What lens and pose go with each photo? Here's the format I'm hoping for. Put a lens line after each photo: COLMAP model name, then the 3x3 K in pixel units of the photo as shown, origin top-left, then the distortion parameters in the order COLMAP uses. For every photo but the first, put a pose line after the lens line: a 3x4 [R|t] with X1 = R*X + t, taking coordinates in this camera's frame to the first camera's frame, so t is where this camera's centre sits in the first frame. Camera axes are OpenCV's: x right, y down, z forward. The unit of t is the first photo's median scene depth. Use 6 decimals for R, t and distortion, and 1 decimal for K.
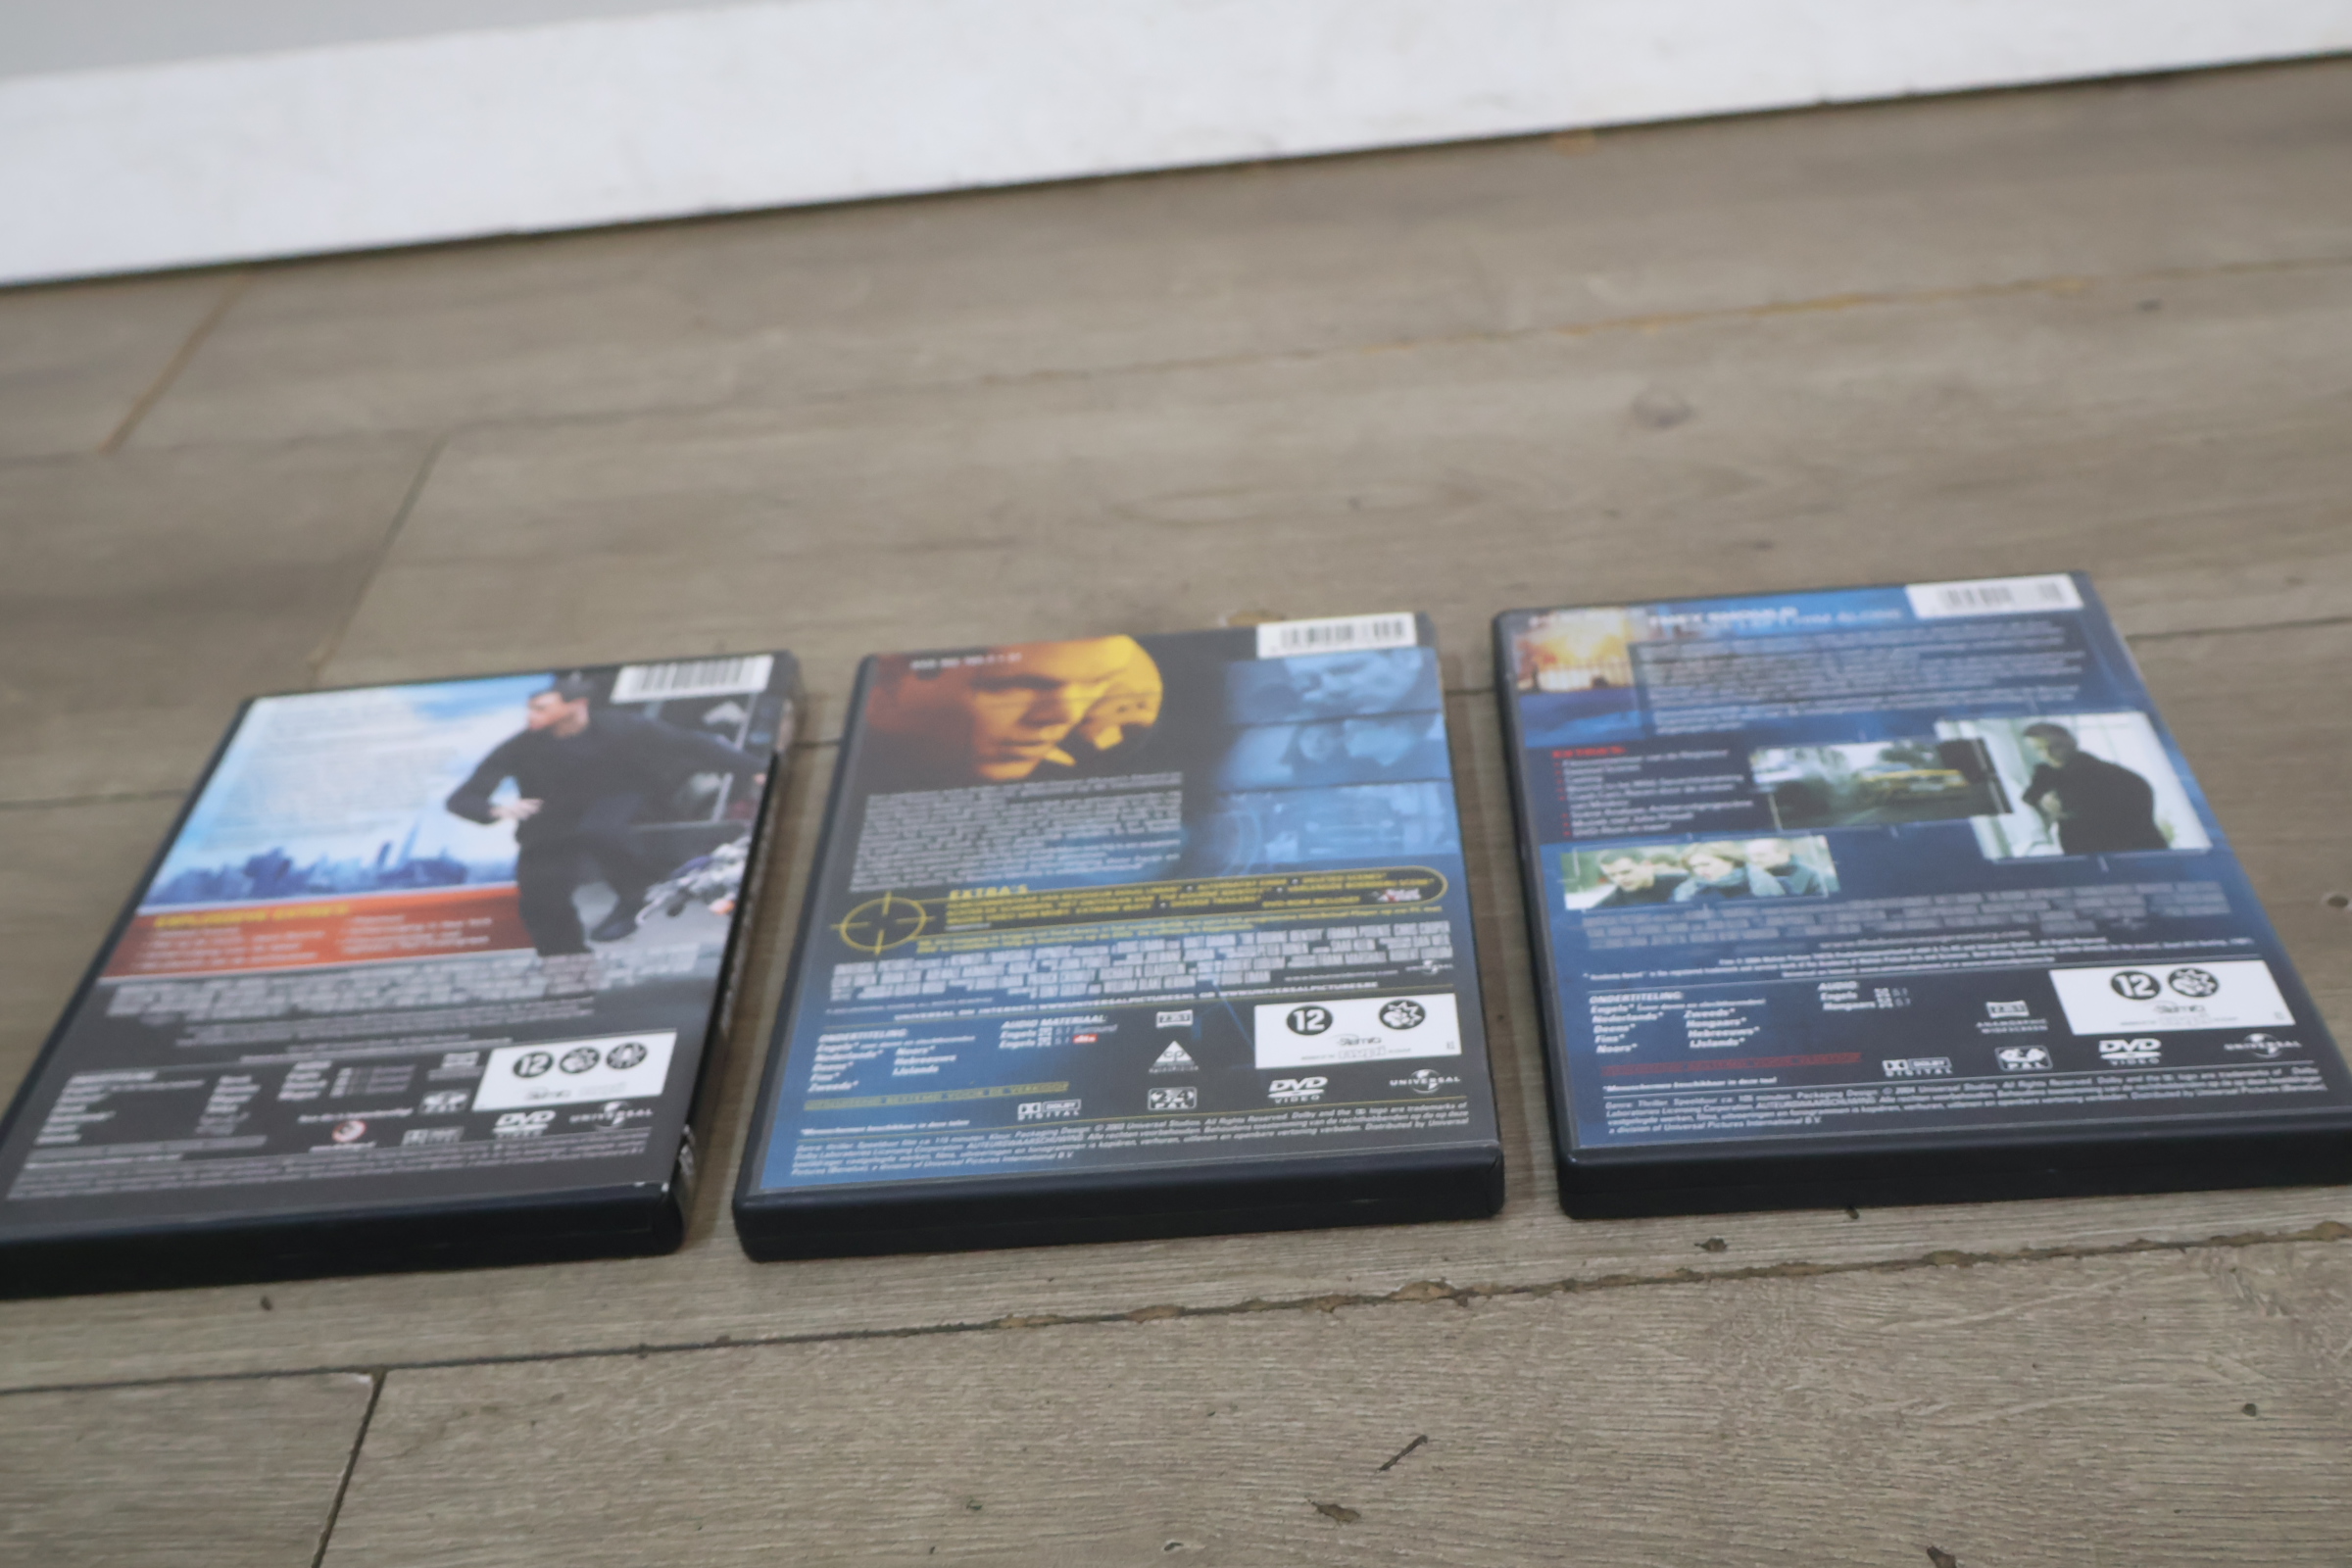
lens RADIAL K [[2632.1, 0, 1167.6], [0, 2632.1, 793.9], [0, 0, 1]] dist [0.010283, 0.000000]
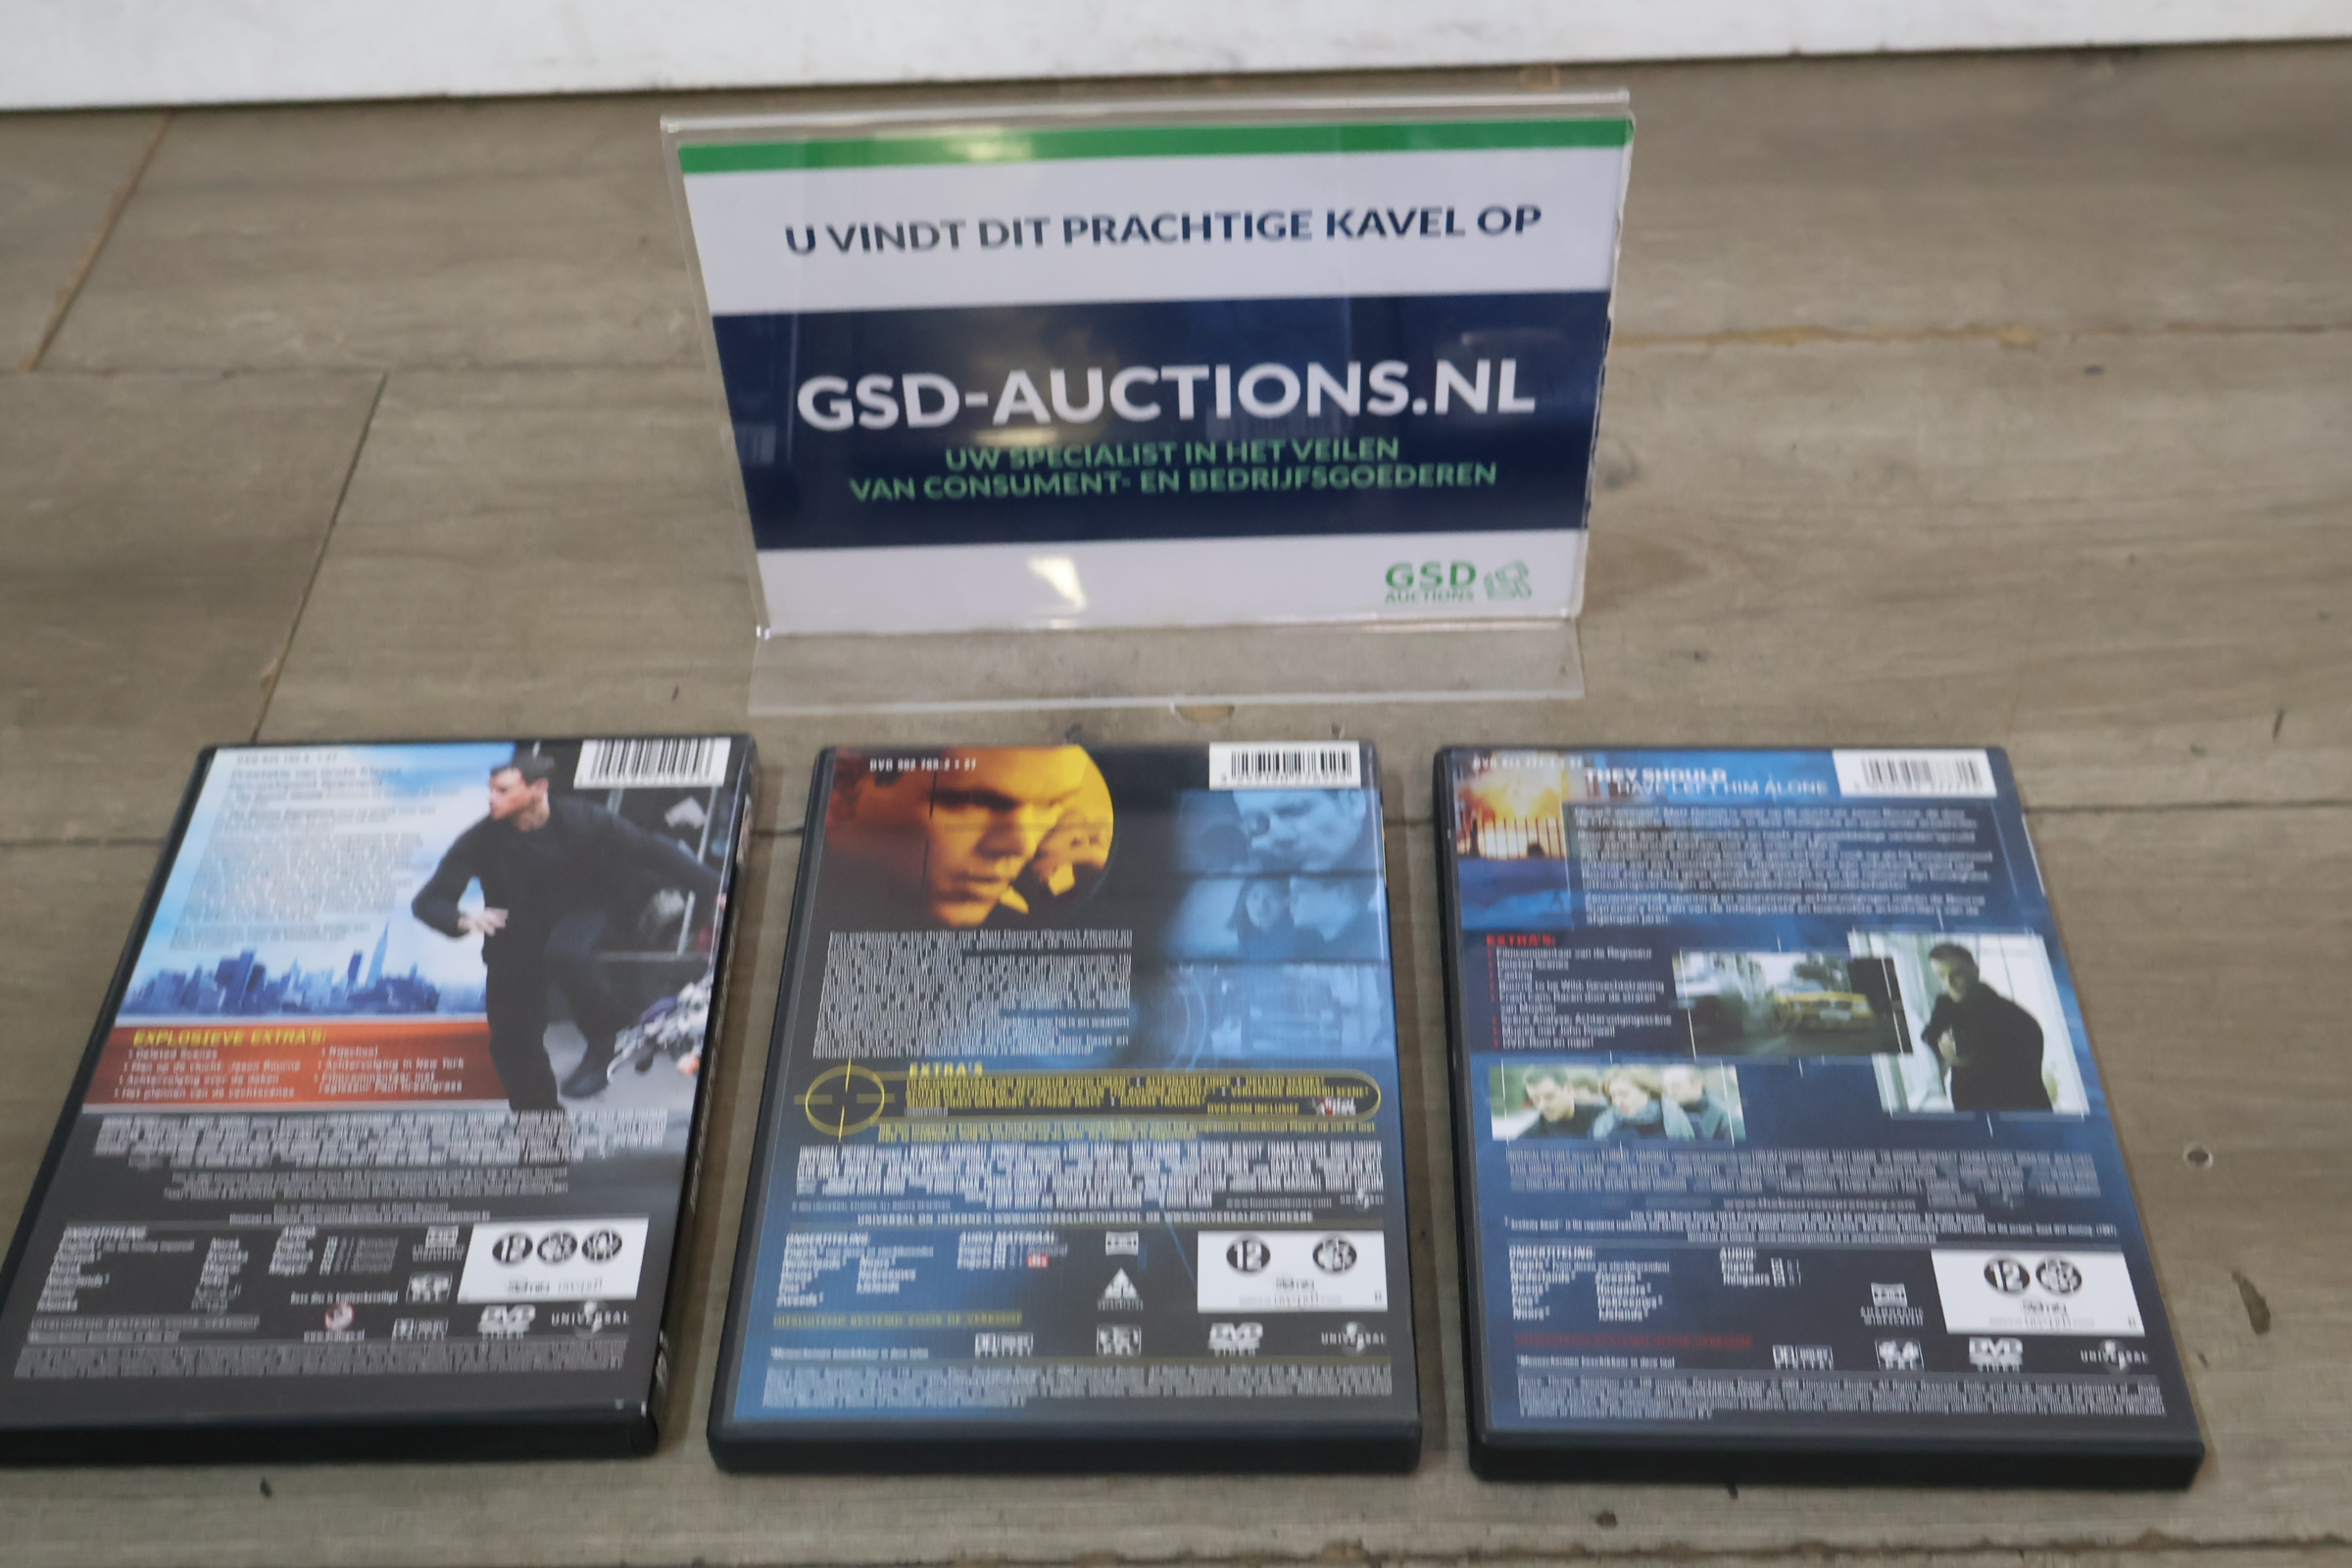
lens RADIAL K [[2632.1, 0, 1171.1], [0, 2632.1, 781.9], [0, 0, 1]] dist [0.010283, 0.000000]
pose [[0.997358, 0.046987, 0.055408, -0.041830], [-0.056651, 0.980479, 0.188285, -0.275941], [-0.045479, -0.190926, 0.980550, -0.012279]]
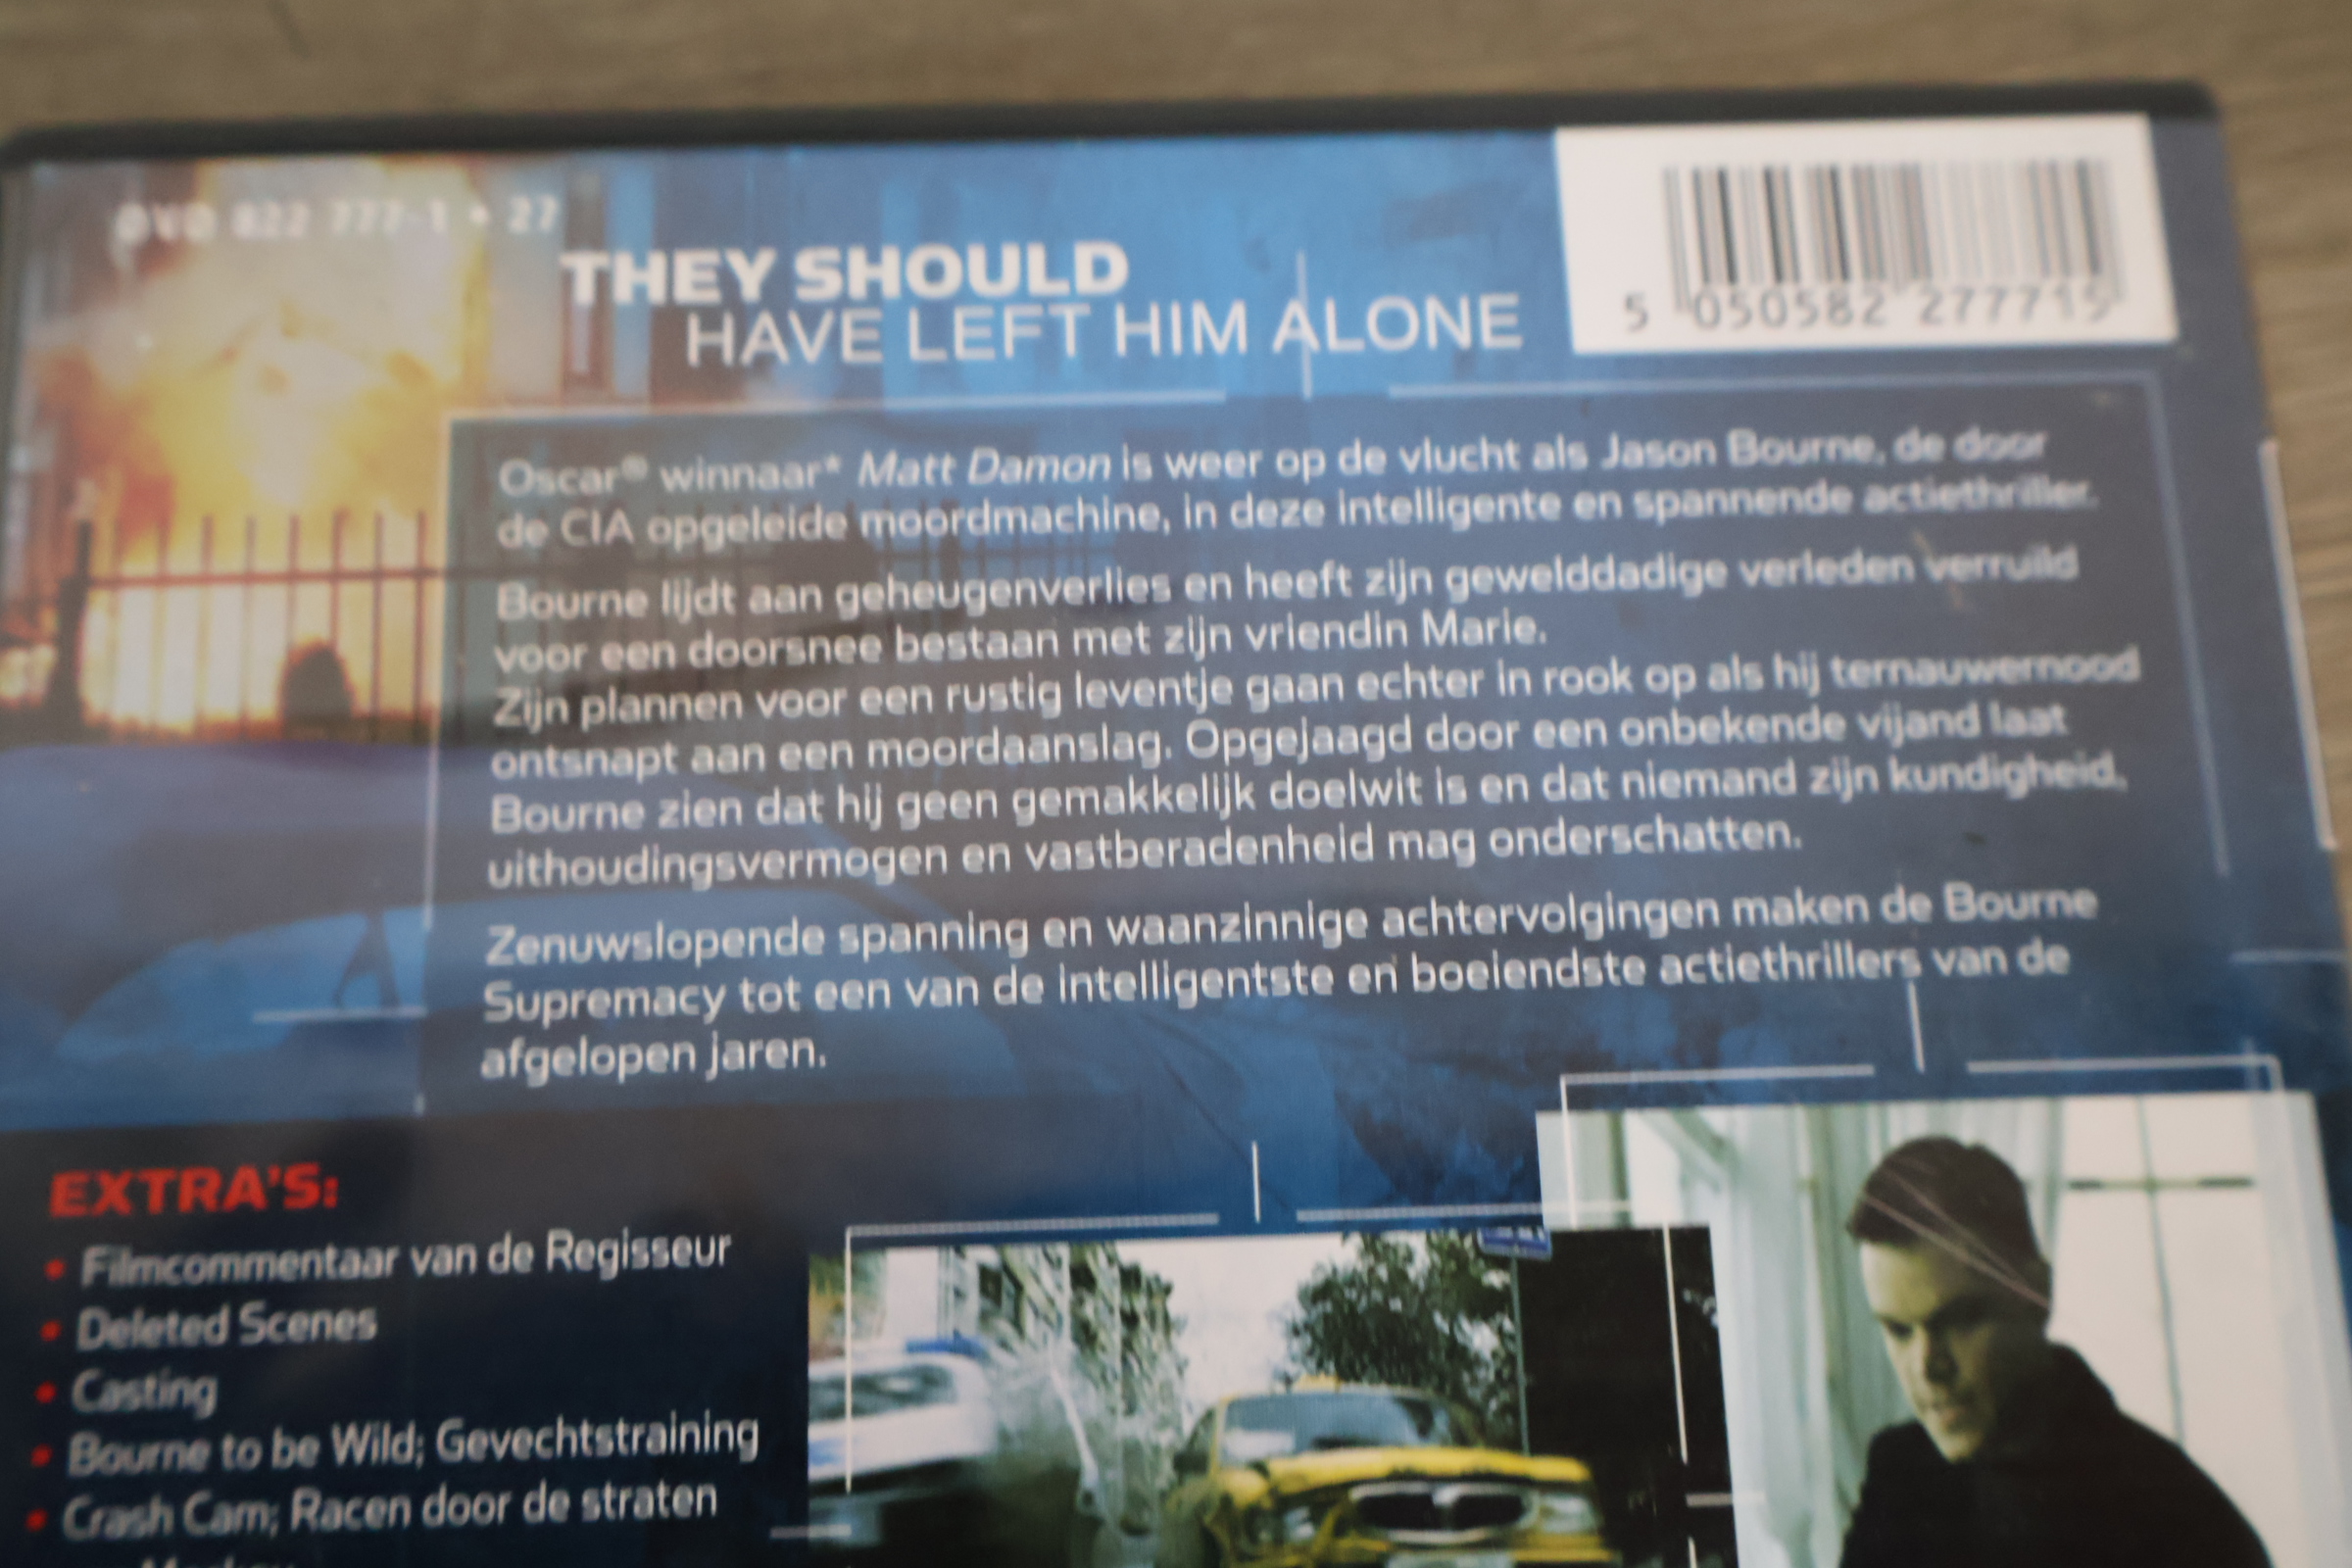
lens RADIAL K [[2632.1, 0, 1169.2], [0, 2632.1, 784.2], [0, 0, 1]] dist [0.010283, 0.000000]
pose [[0.989762, -0.039583, 0.137129, 0.225880], [-0.061182, 0.750359, 0.658193, -0.223238], [-0.128950, -0.659844, 0.740255, 0.852246]]
